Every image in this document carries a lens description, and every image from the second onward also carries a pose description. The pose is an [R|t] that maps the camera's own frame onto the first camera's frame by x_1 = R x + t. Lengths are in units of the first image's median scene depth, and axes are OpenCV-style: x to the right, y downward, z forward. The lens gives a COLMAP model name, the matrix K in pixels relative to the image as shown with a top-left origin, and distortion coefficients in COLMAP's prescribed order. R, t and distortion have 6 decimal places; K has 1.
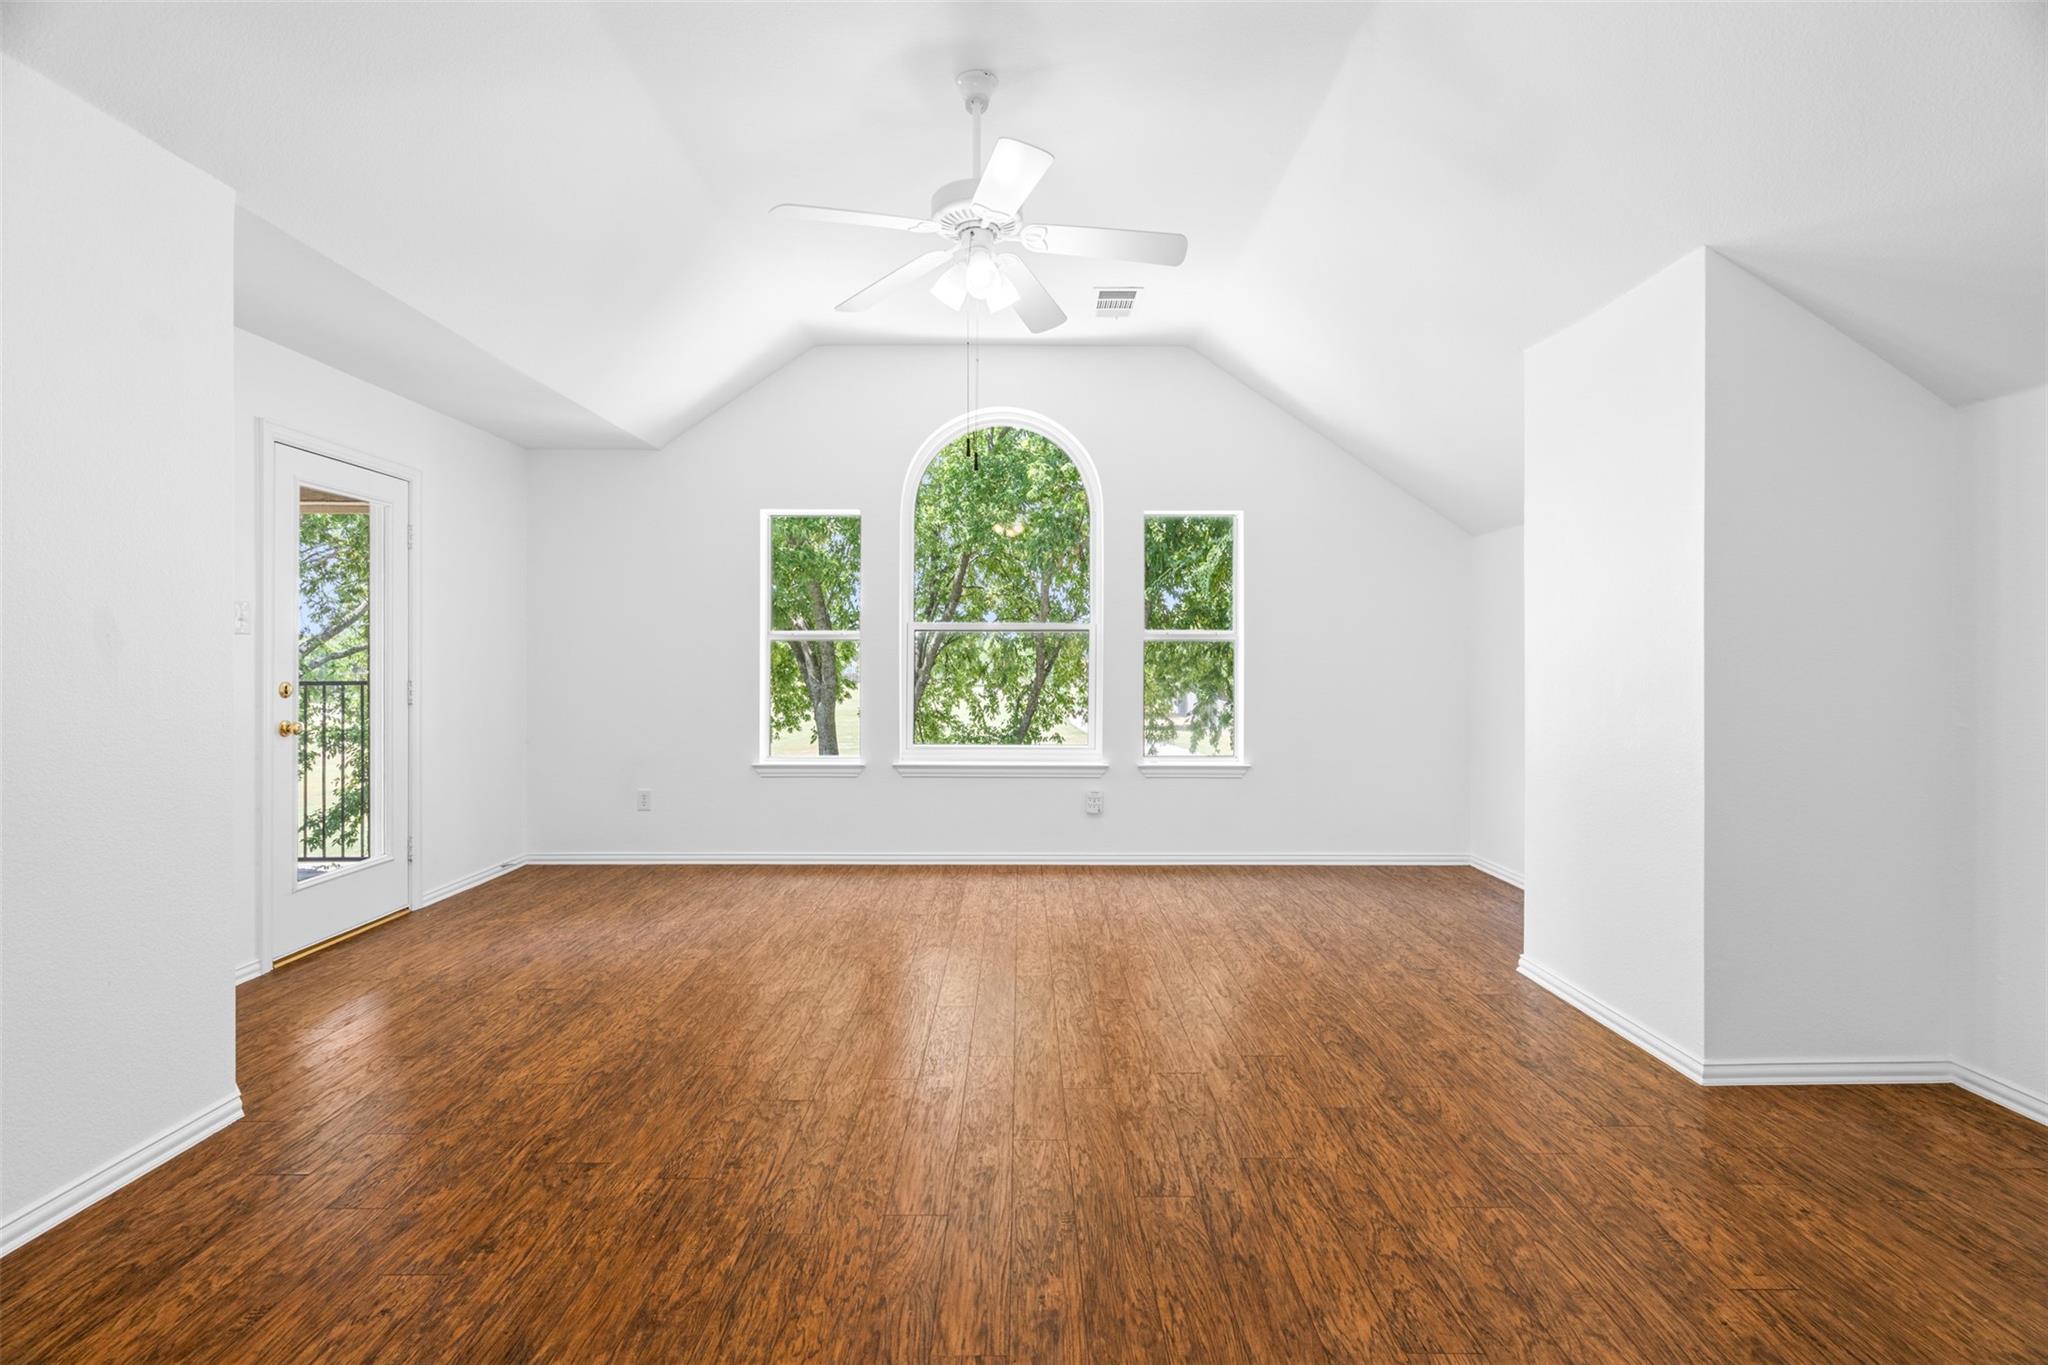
lens RADIAL K [[933.8, 0, 1030.1], [0, 933.8, 671.3], [0, 0, 1]] dist [-0.001023, -0.000193]
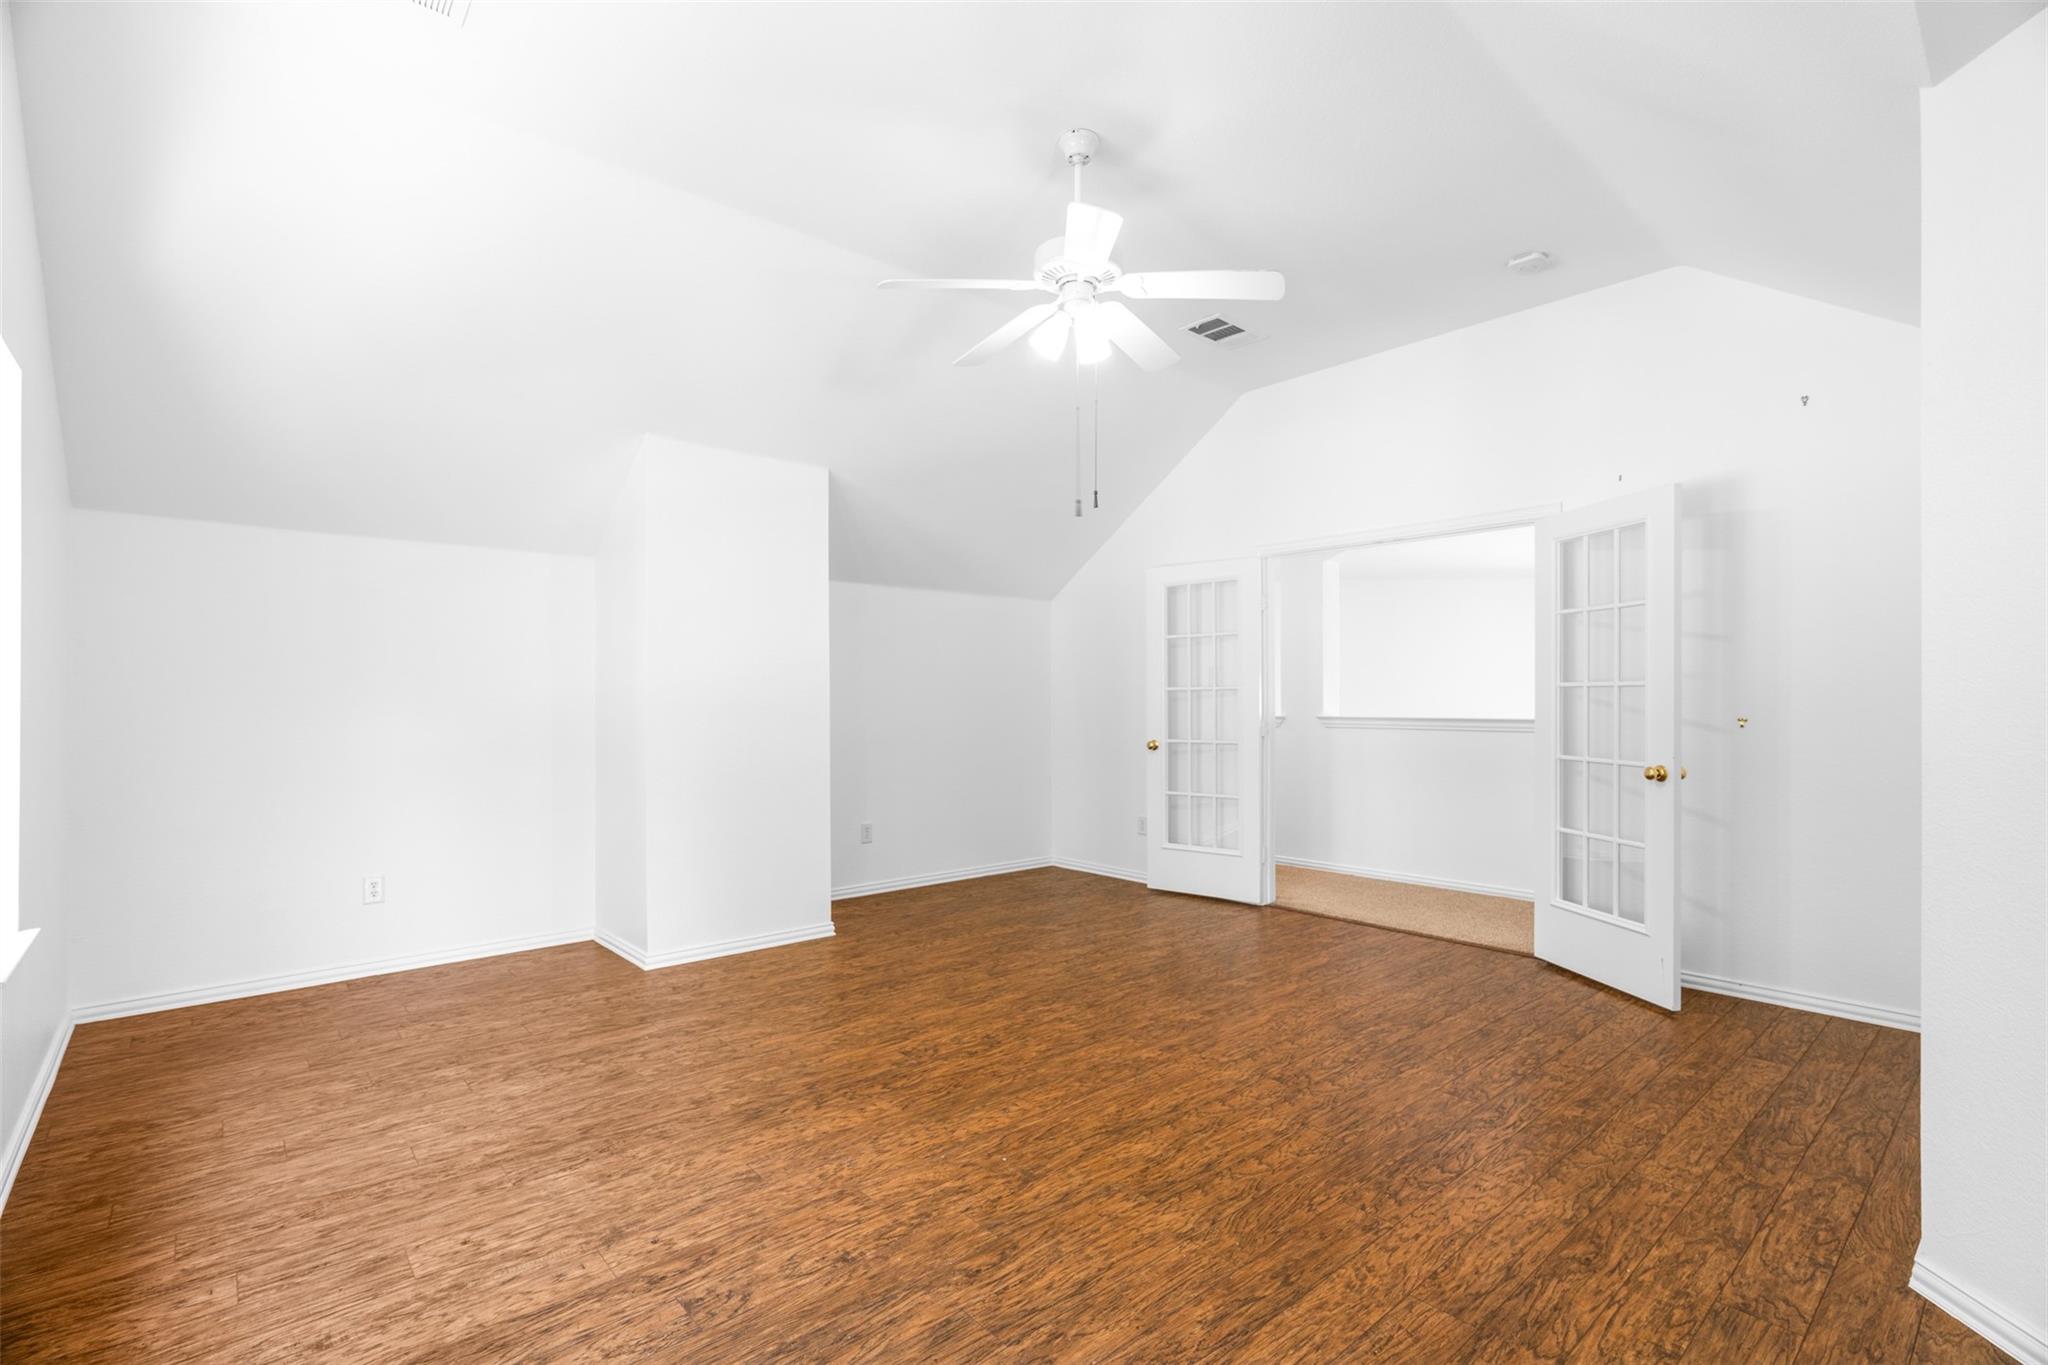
lens RADIAL K [[933.8, 0, 1024.5], [0, 933.8, 692.5], [0, 0, 1]] dist [-0.001023, -0.000193]
pose [[-0.660981, 0.009262, 0.750346, -0.885419], [0.011211, 0.999934, -0.002466, -0.016811], [-0.750319, 0.006782, -0.661041, 1.926912]]
